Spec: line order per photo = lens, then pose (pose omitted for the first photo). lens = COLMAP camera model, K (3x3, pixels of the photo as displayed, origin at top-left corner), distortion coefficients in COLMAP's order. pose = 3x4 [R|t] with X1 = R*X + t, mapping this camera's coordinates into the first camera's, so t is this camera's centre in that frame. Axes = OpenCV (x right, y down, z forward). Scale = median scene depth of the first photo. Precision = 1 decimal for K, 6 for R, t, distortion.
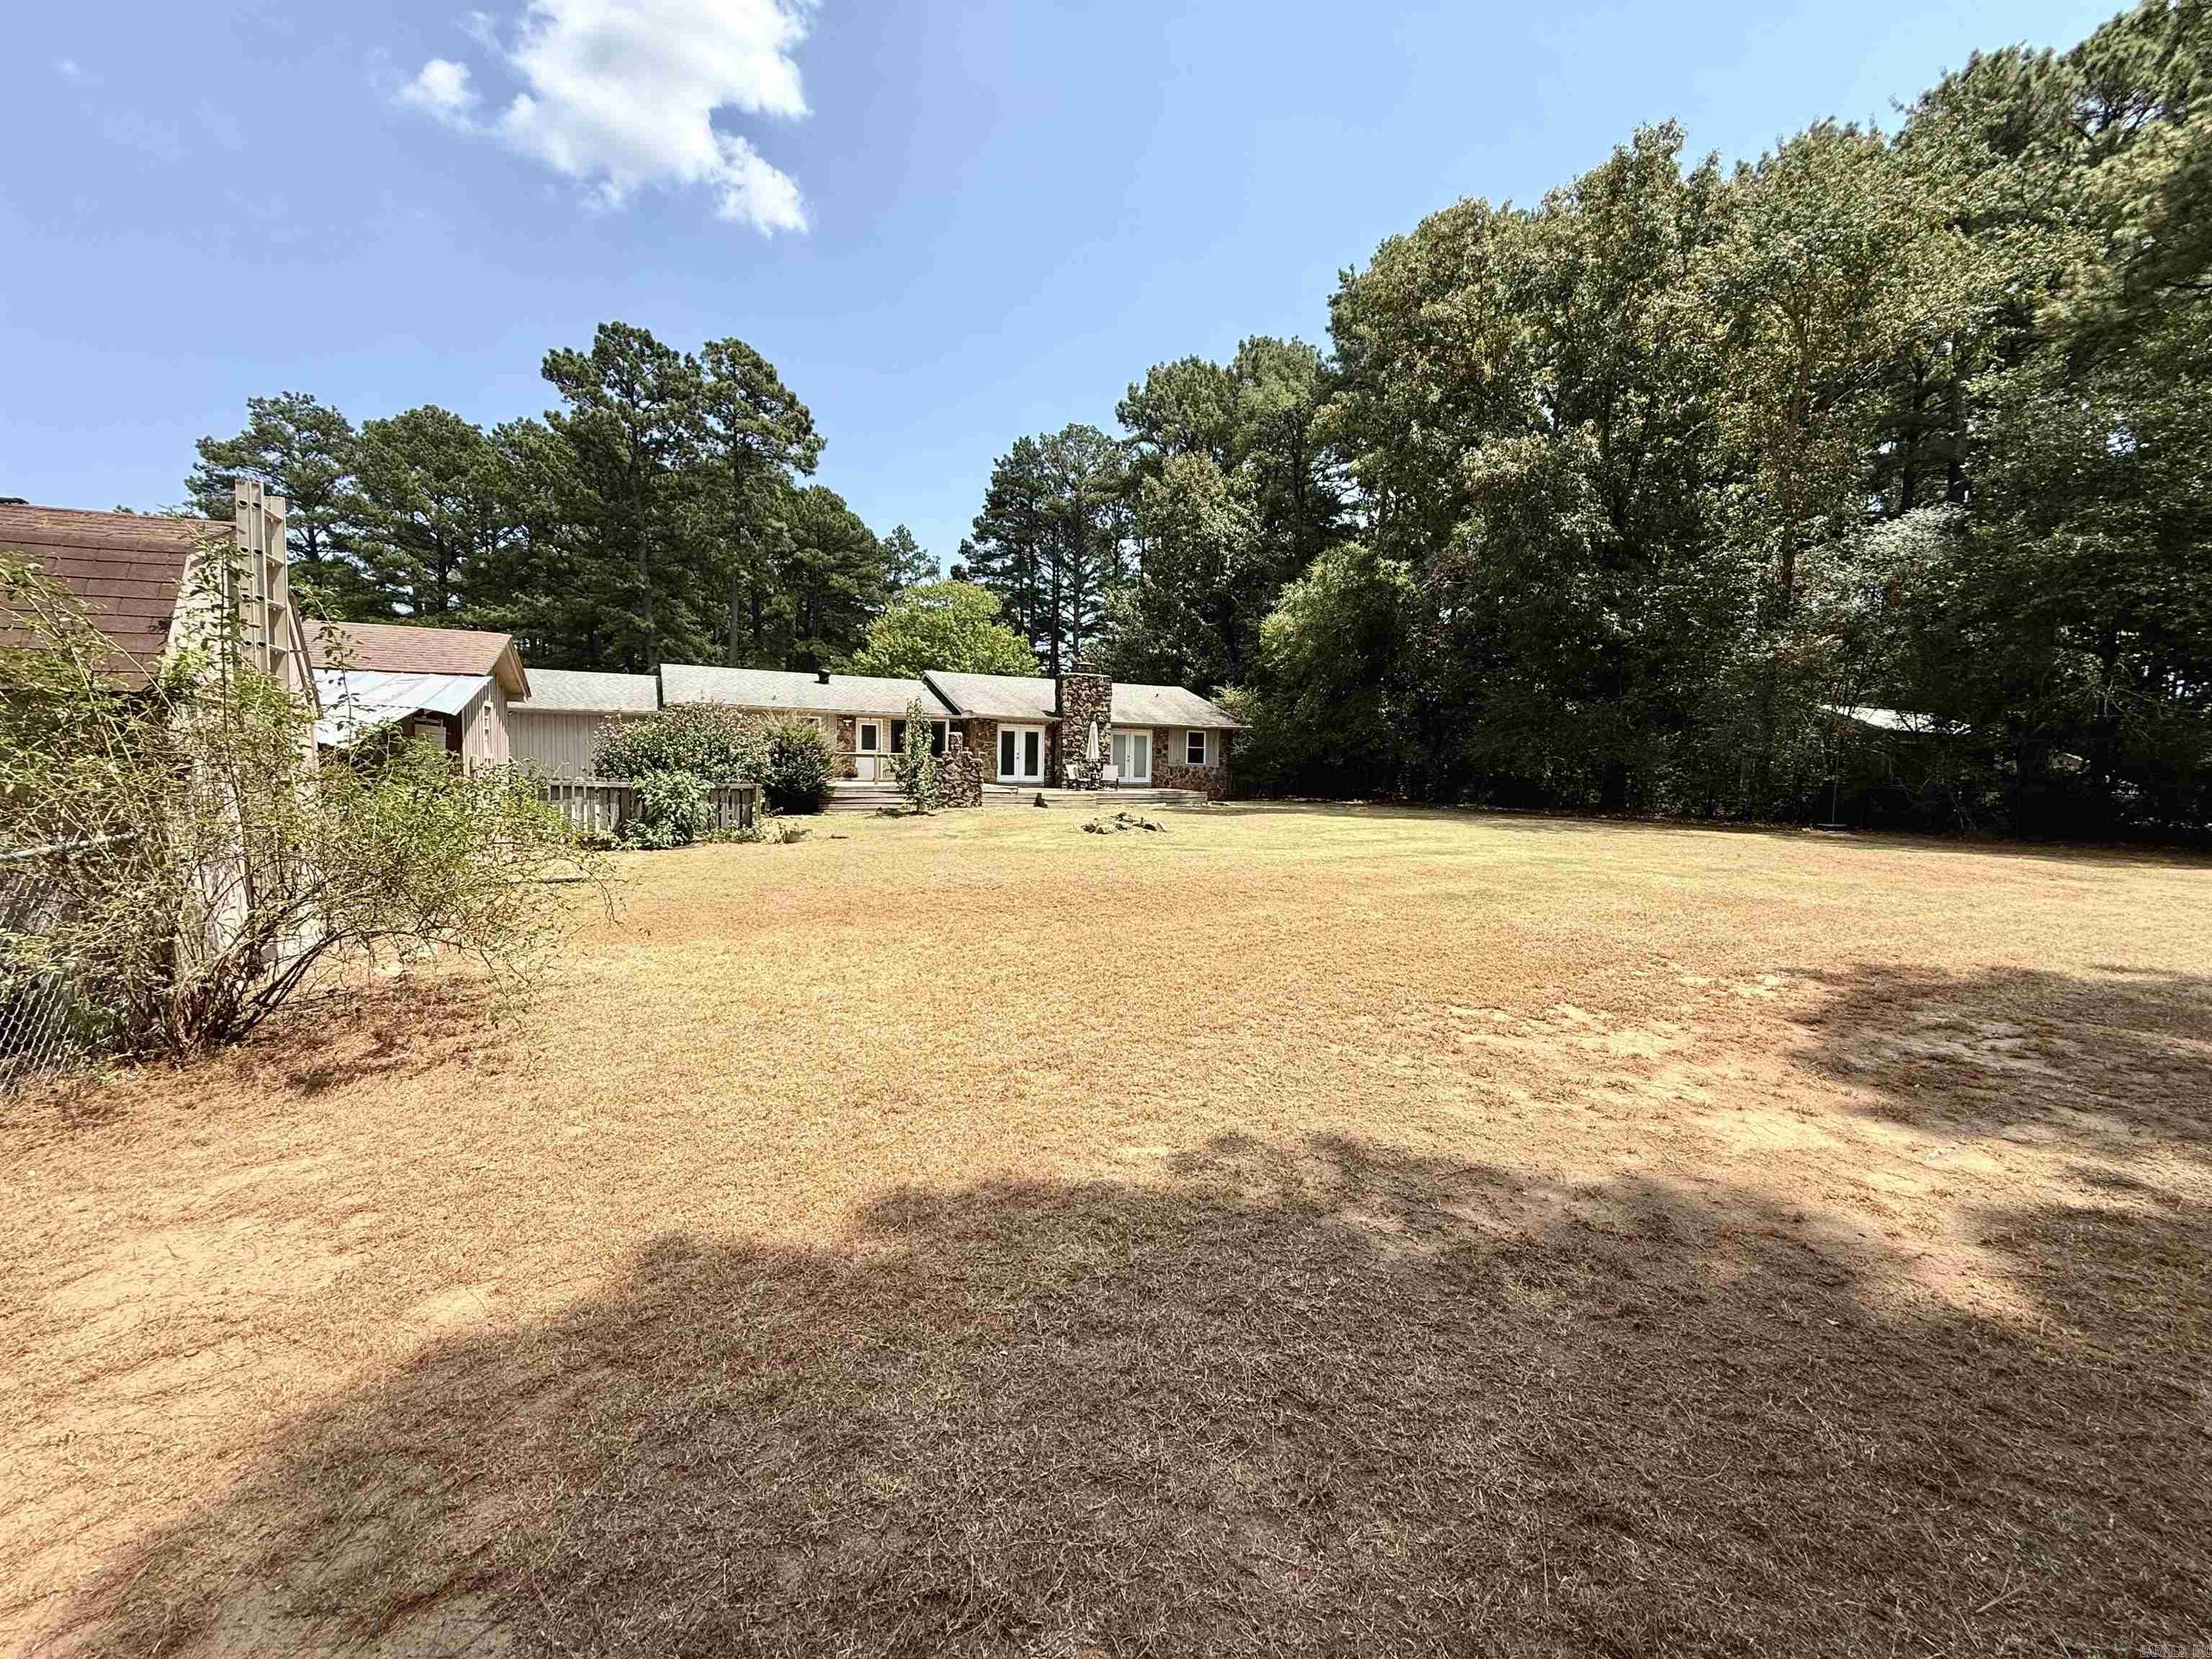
lens RADIAL K [[893.2, 0, 1108.1], [0, 893.2, 815.6], [0, 0, 1]] dist [0.001841, 0.000090]
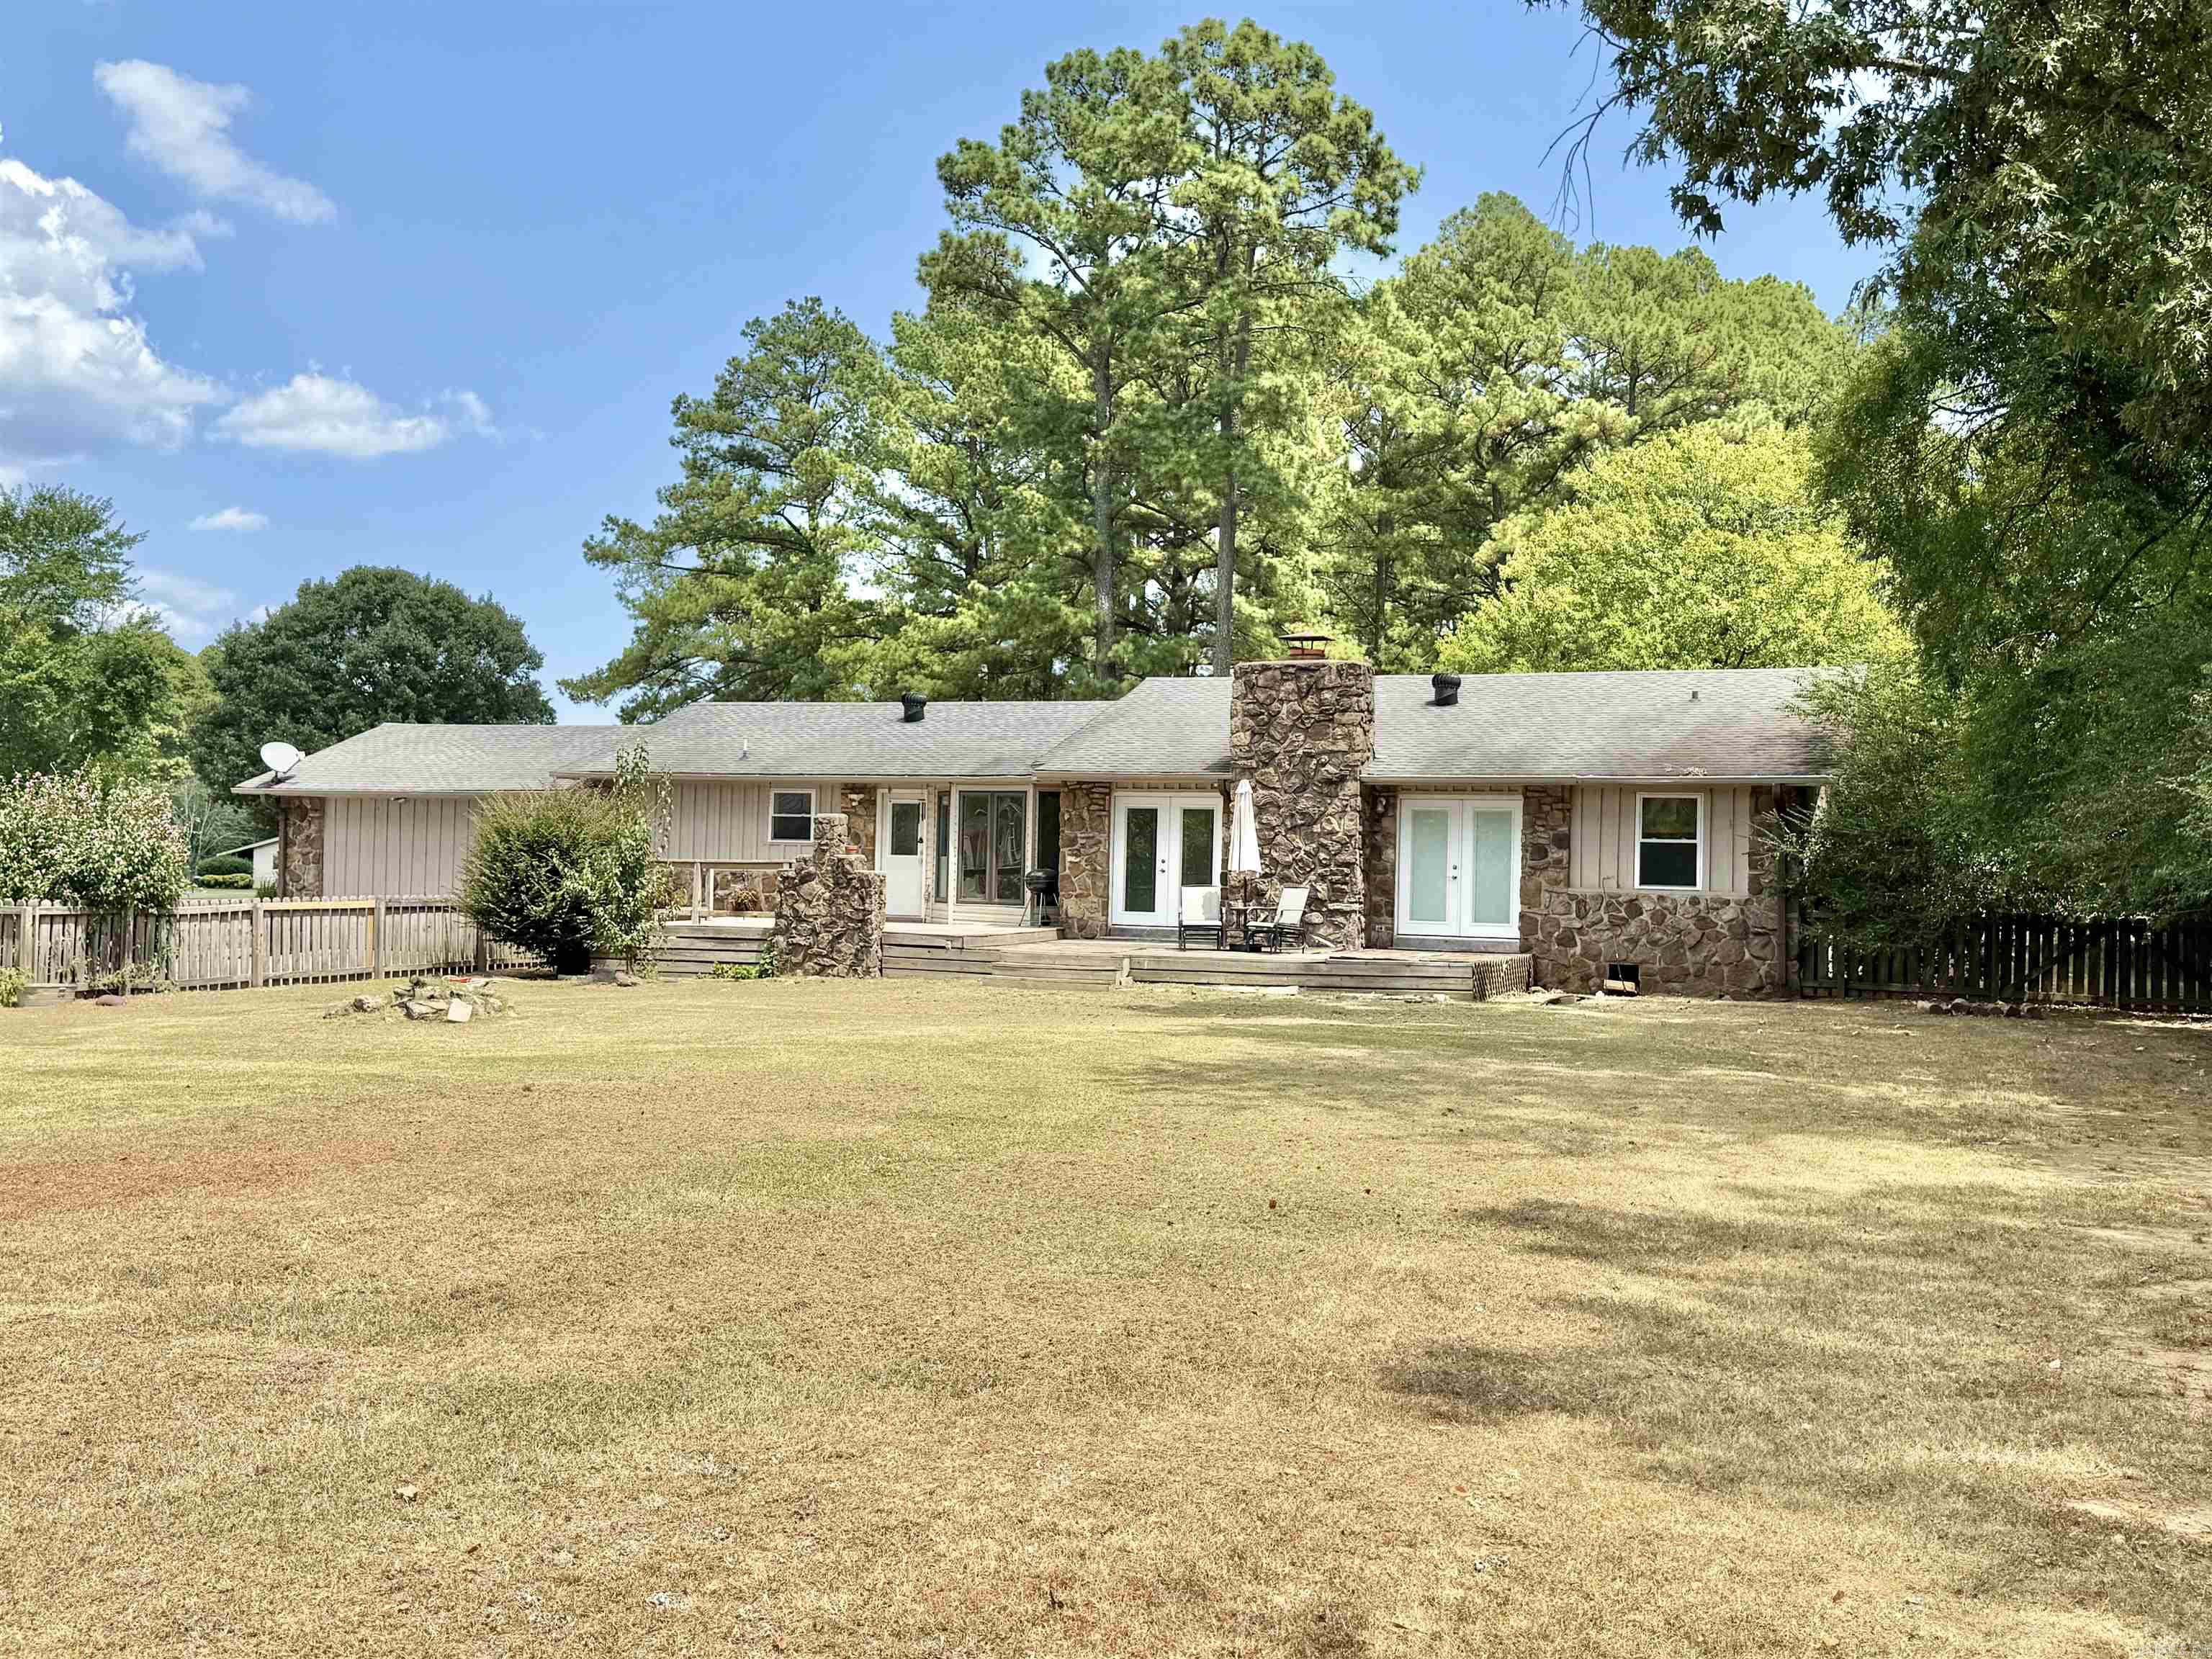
lens RADIAL K [[2182.9, 0, 1099.2], [0, 2182.9, 825.1], [0, 0, 1]] dist [0.175571, -0.380723]
pose [[0.672884, -0.020172, -0.739472, 0.416304], [-0.051422, 0.995935, -0.073960, -0.005486], [0.737958, 0.087792, 0.669112, 0.187372]]
